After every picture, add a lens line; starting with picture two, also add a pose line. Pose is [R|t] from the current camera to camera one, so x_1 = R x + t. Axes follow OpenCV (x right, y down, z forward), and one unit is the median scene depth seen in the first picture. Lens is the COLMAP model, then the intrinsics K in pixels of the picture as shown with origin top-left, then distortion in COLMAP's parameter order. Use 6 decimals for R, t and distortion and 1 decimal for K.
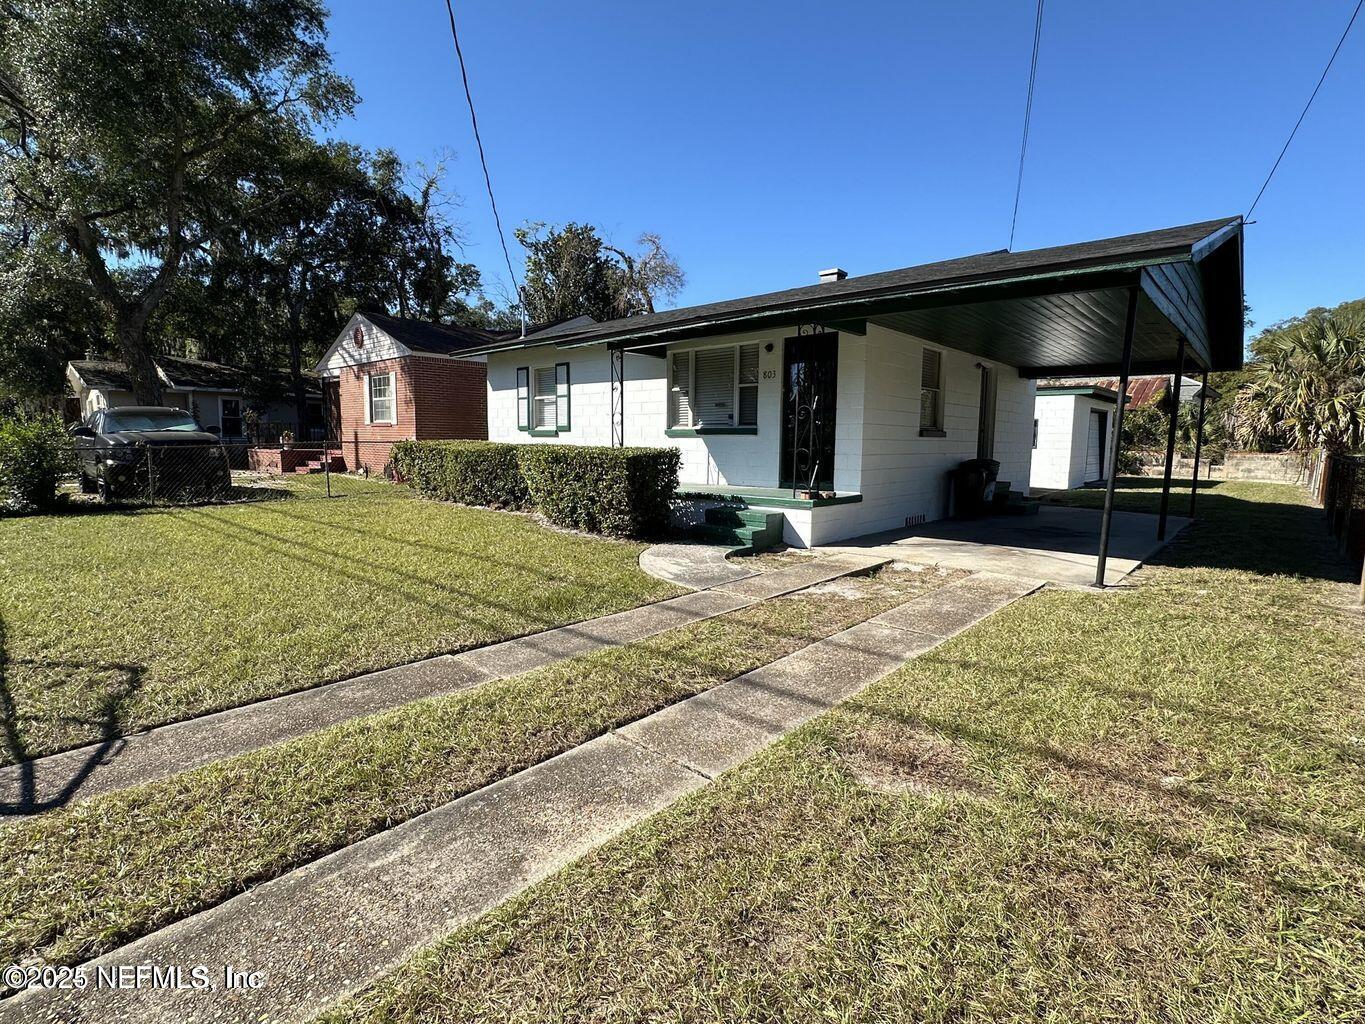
lens RADIAL K [[661.0, 0, 677.8], [0, 661.0, 517.6], [0, 0, 1]] dist [-0.001767, -0.000040]
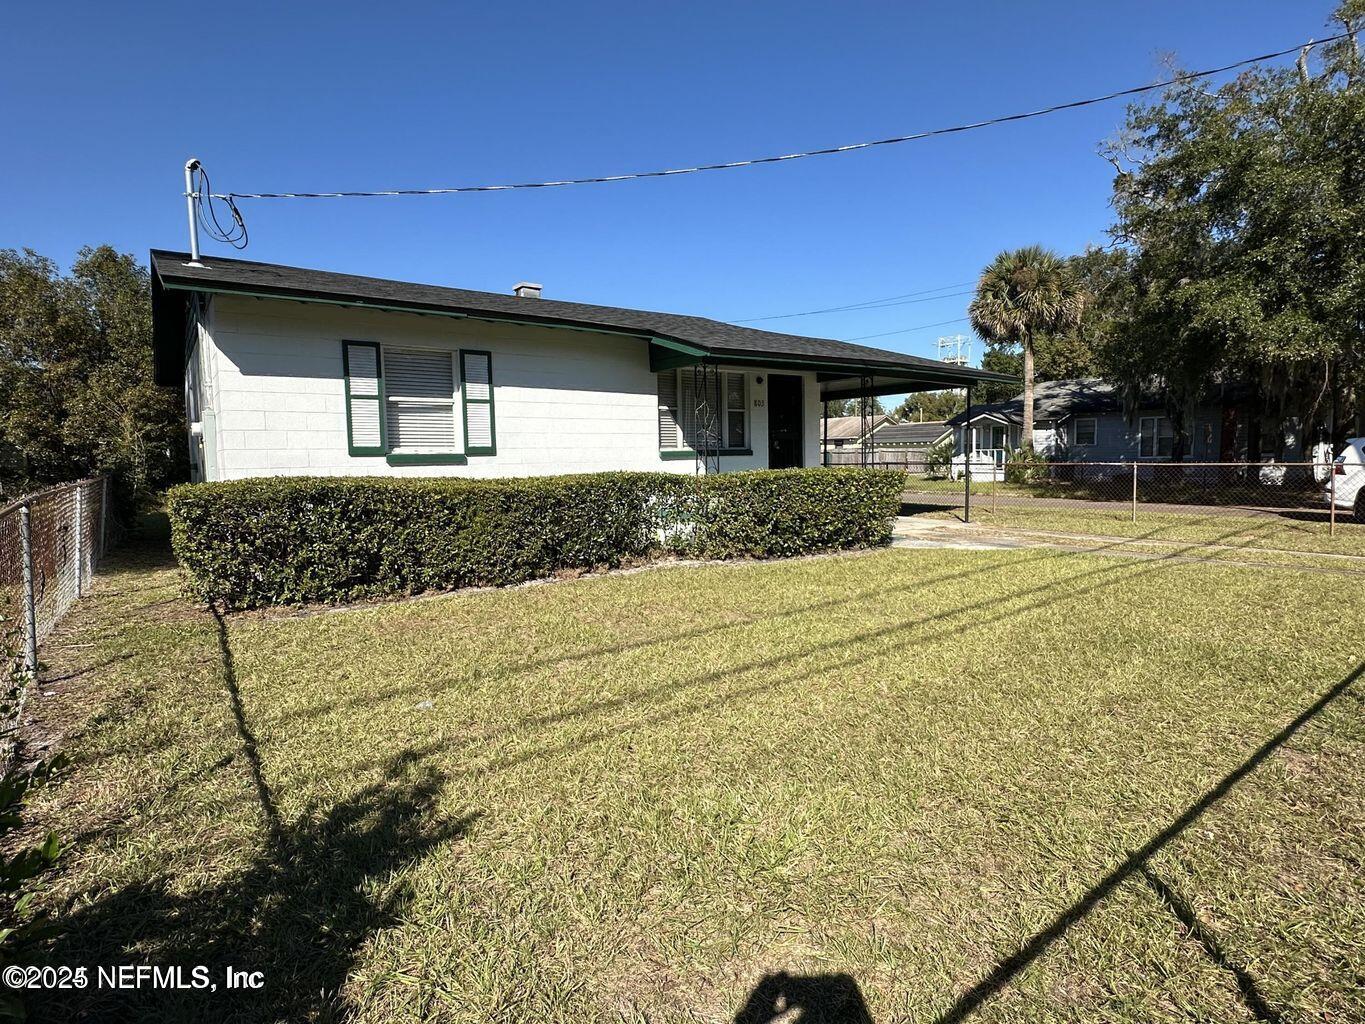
lens RADIAL K [[722.9, 0, 677.2], [0, 722.9, 508.9], [0, 0, 1]] dist [-0.000170, 0.000321]
pose [[0.181730, -0.083536, 0.979794, -0.855569], [0.131608, 0.989487, 0.059952, -0.097557], [-0.974502, 0.118054, 0.190814, 0.695747]]
